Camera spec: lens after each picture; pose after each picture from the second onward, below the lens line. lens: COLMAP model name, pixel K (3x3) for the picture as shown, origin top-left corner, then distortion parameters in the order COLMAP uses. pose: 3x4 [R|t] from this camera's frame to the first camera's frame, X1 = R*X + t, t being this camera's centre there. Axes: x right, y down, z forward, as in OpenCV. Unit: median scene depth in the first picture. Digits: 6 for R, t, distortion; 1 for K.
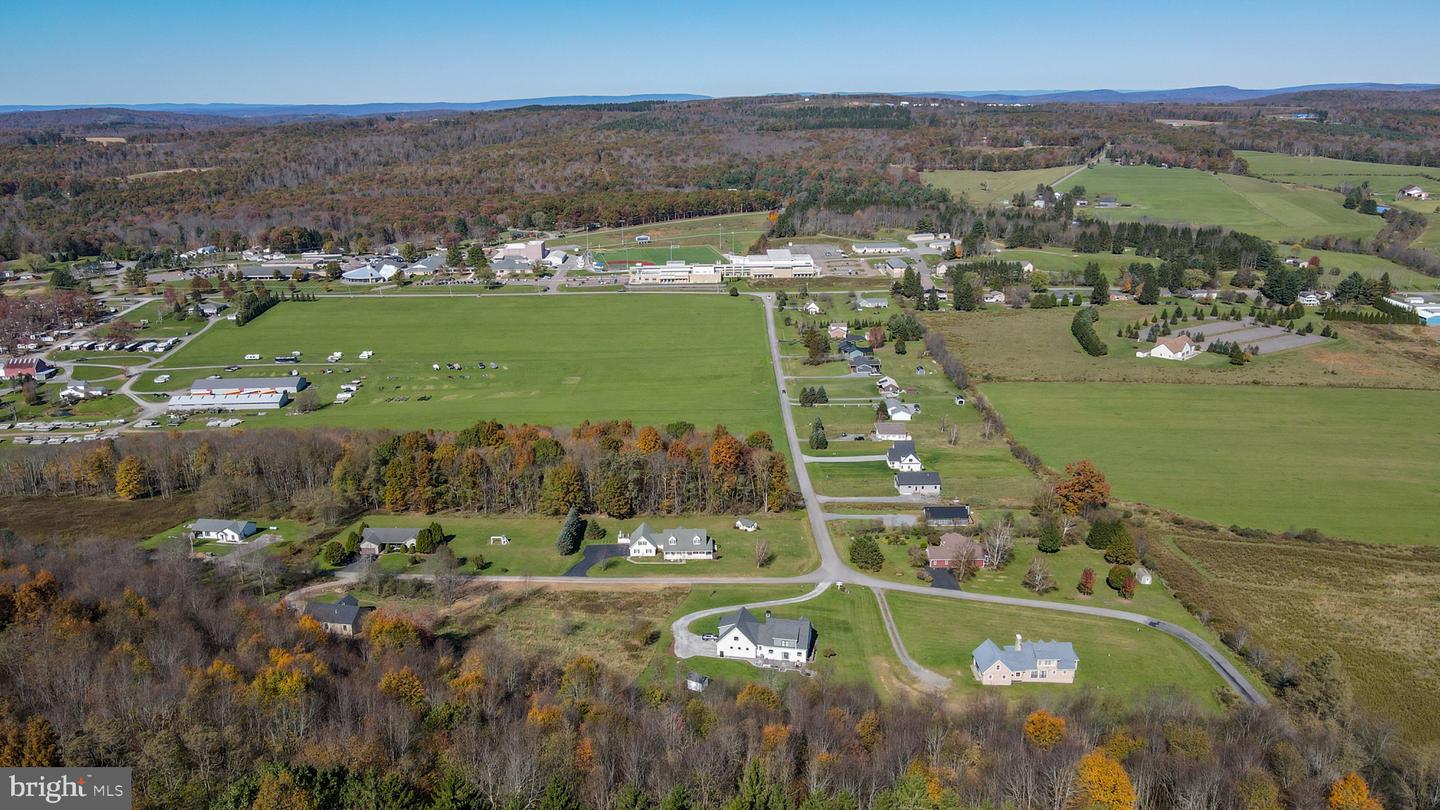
lens RADIAL K [[1068.0, 0, 710.8], [0, 1068.0, 413.6], [0, 0, 1]] dist [-0.004672, 0.025569]
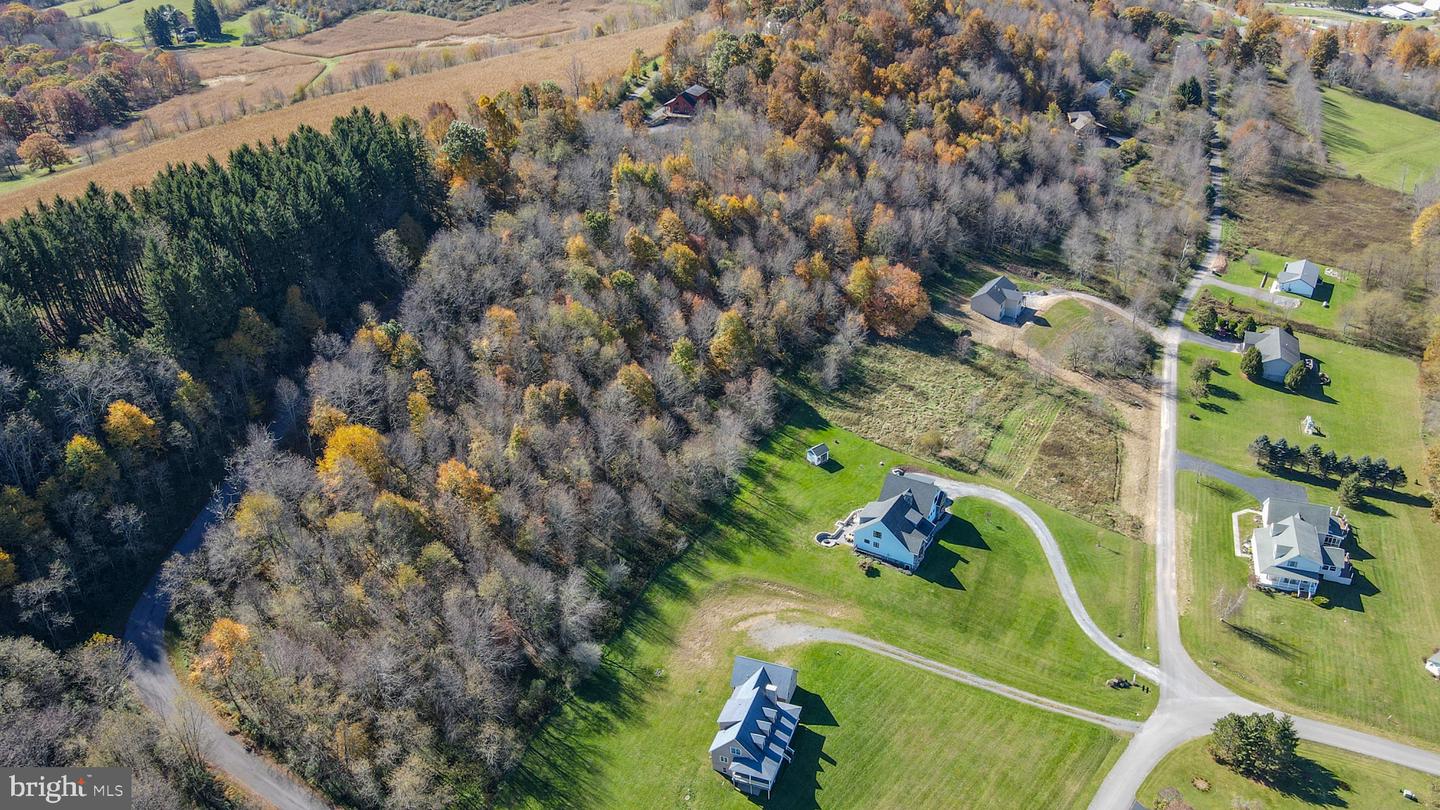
lens RADIAL K [[1068.0, 0, 710.2], [0, 1068.0, 412.5], [0, 0, 1]] dist [-0.004672, 0.025569]
pose [[-0.352192, 0.484199, -0.800944, 0.469641], [-0.228836, 0.785252, 0.575337, -0.192405], [0.907521, 0.385914, -0.165758, 0.622428]]
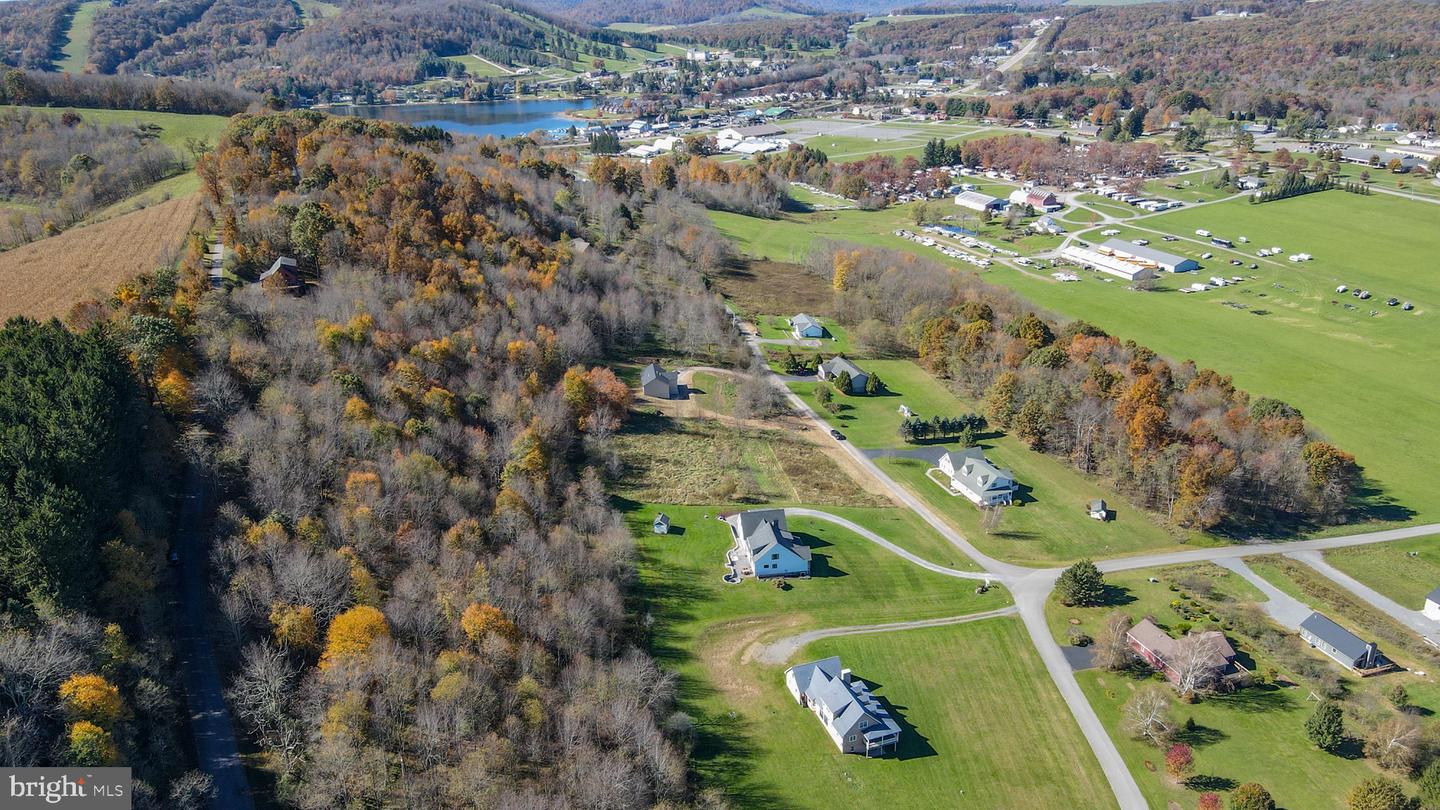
lens RADIAL K [[1068.0, 0, 709.3], [0, 1068.0, 409.1], [0, 0, 1]] dist [-0.004672, 0.025569]
pose [[0.337736, 0.356776, -0.871003, 0.547298], [-0.249539, 0.926203, 0.282626, -0.110368], [0.907560, 0.121897, 0.401842, 0.342652]]
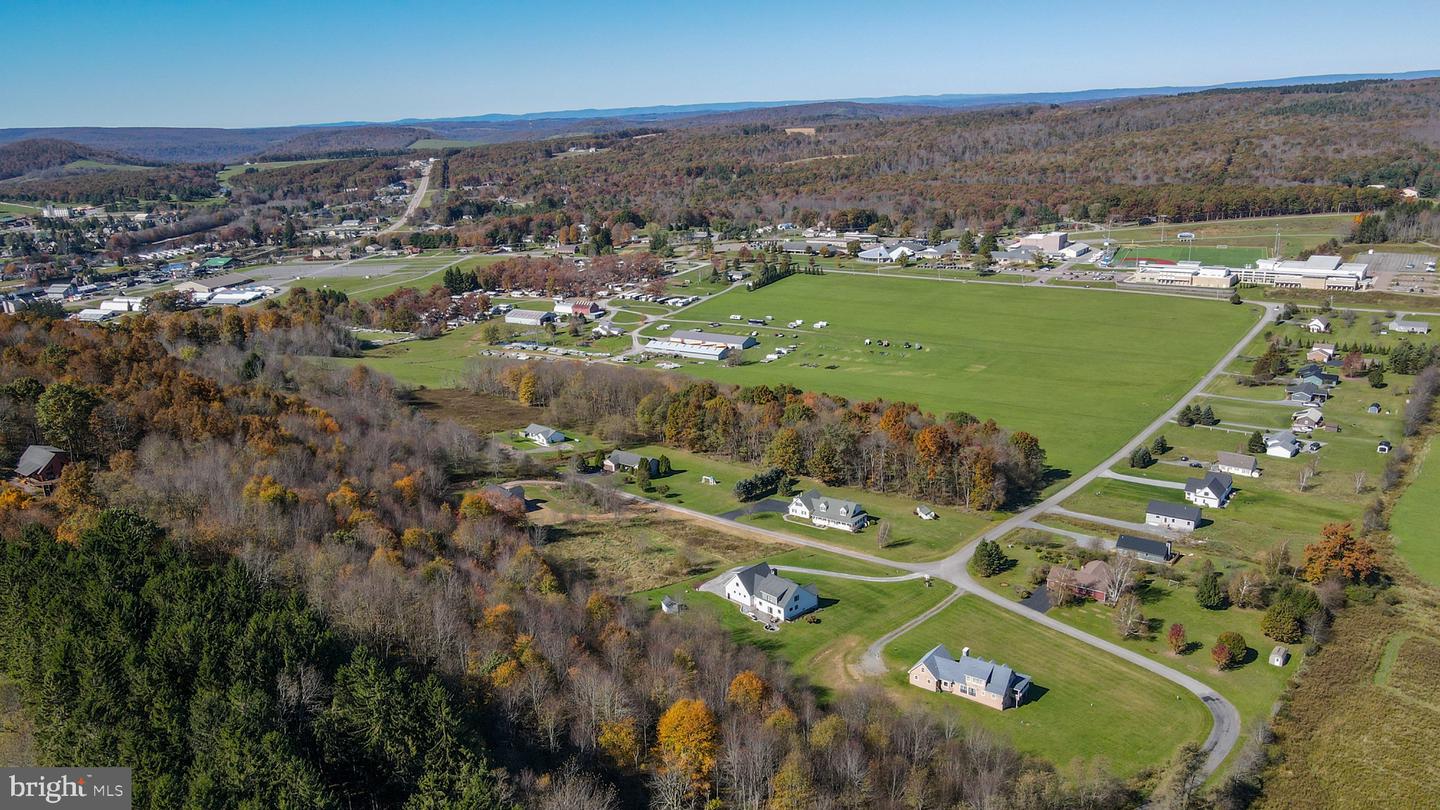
lens RADIAL K [[1068.0, 0, 708.5], [0, 1068.0, 410.2], [0, 0, 1]] dist [-0.004672, 0.025569]
pose [[0.806516, 0.144924, -0.573175, 0.383969], [-0.140511, 0.988698, 0.052274, -0.014383], [0.574273, 0.038378, 0.817764, 0.041516]]
